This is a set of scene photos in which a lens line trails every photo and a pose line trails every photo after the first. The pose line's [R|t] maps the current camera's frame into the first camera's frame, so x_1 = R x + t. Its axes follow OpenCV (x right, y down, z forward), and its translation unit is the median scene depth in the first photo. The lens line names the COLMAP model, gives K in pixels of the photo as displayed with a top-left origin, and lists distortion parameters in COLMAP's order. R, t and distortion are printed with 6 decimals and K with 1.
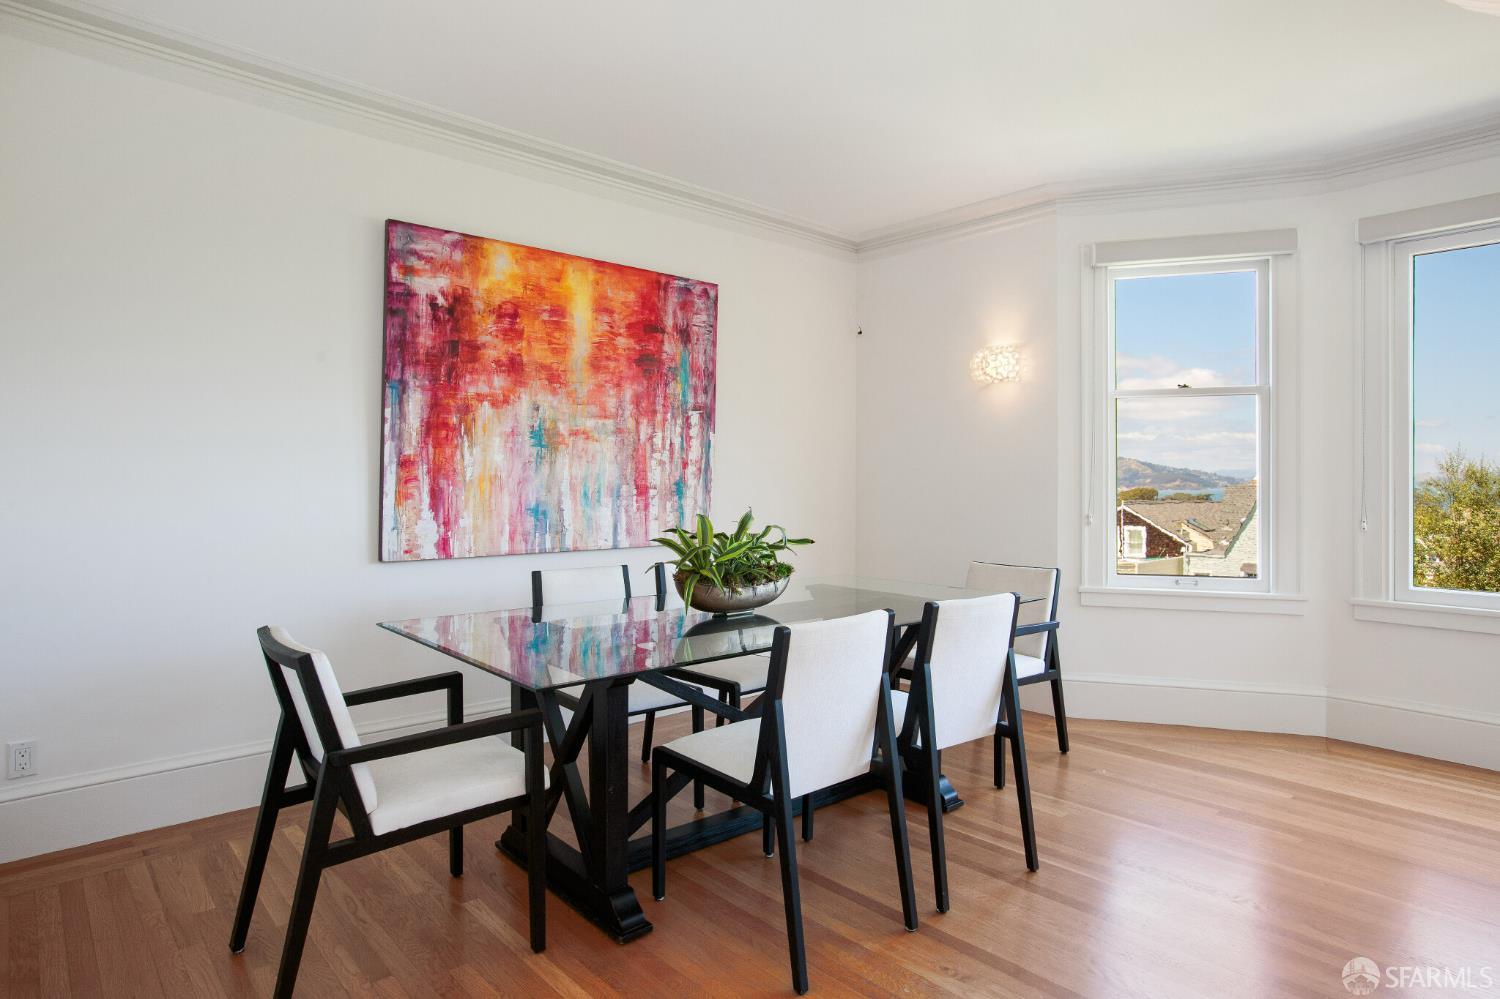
lens RADIAL K [[847.8, 0, 752.0], [0, 847.8, 475.1], [0, 0, 1]] dist [-0.062711, 0.064169]
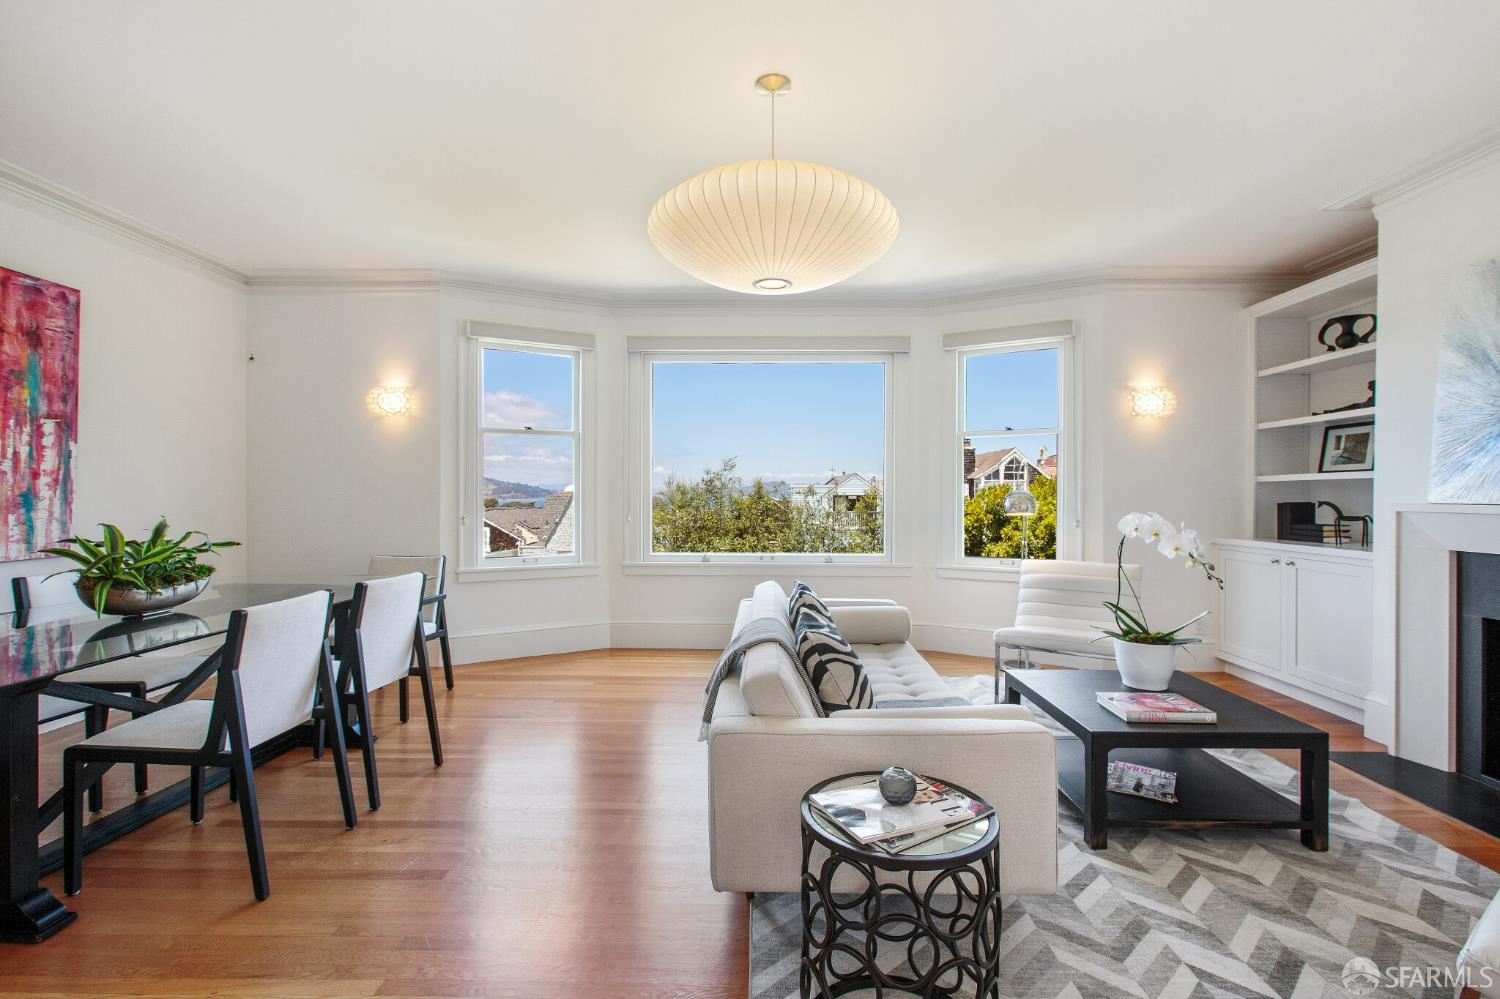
lens RADIAL K [[661.5, 0, 753.1], [0, 661.5, 493.5], [0, 0, 1]] dist [-0.000581, 0.000130]
pose [[0.682594, -0.002295, 0.730794, -0.106026], [-0.003902, 0.999969, 0.006784, 0.000106], [-0.730787, -0.007483, 0.682564, -0.136532]]
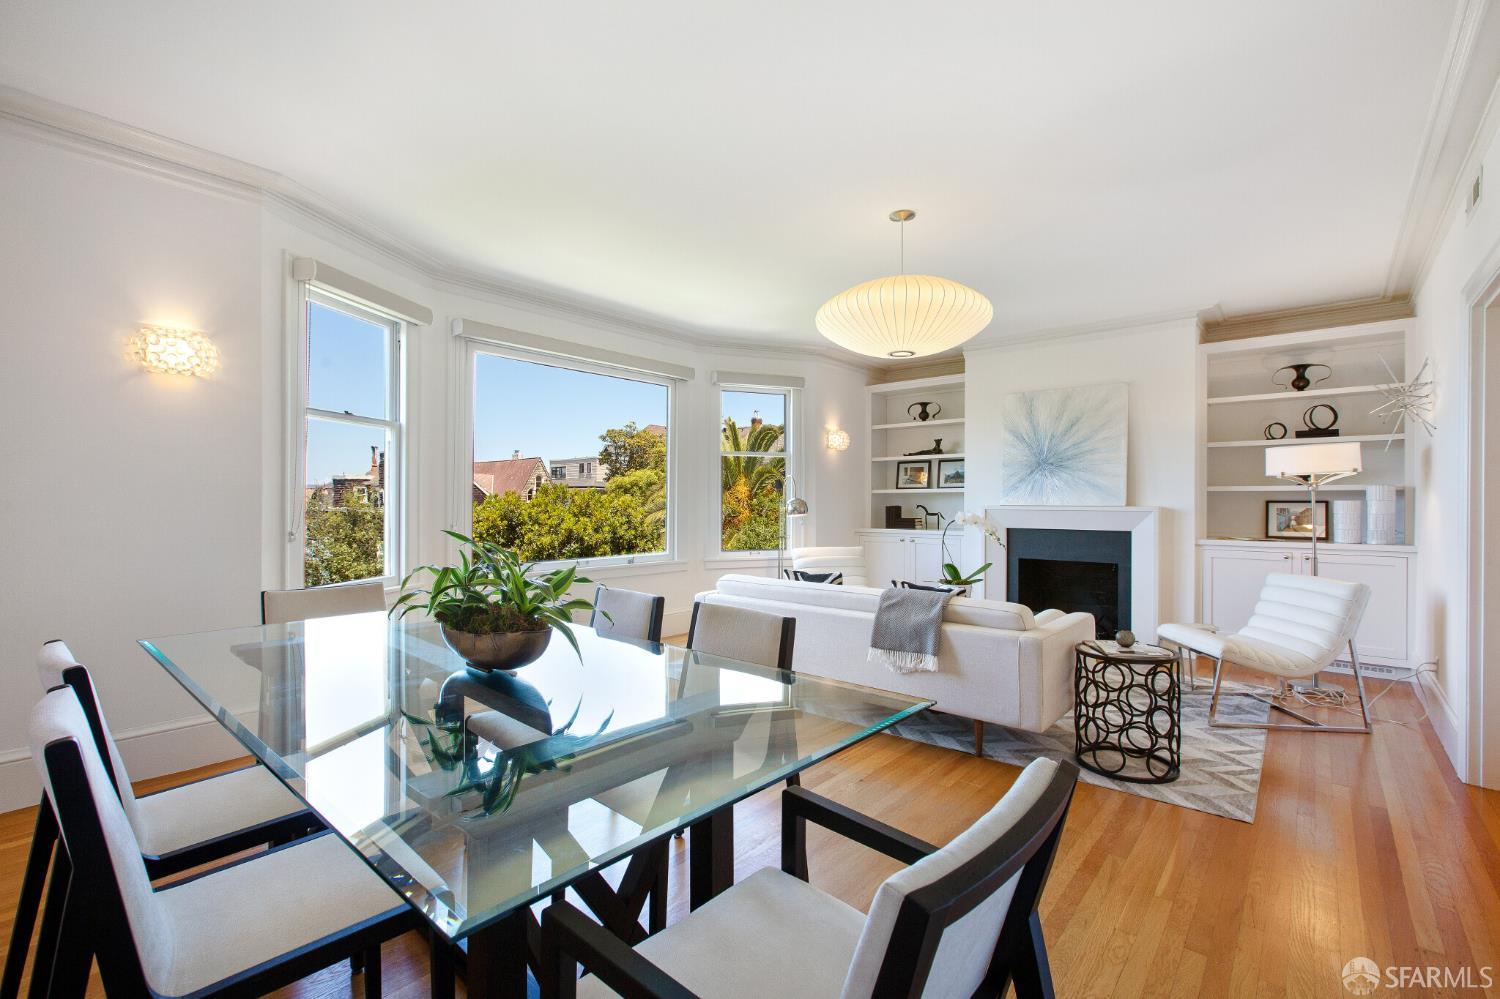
lens RADIAL K [[671.6, 0, 750.0], [0, 671.6, 499.5], [0, 0, 1]] dist [0.000413, -0.000050]
pose [[-0.126653, -0.000913, 0.991947, -0.687886], [-0.009806, 0.999952, -0.000331, 0.008198], [-0.991899, -0.009769, -0.126656, 0.887438]]
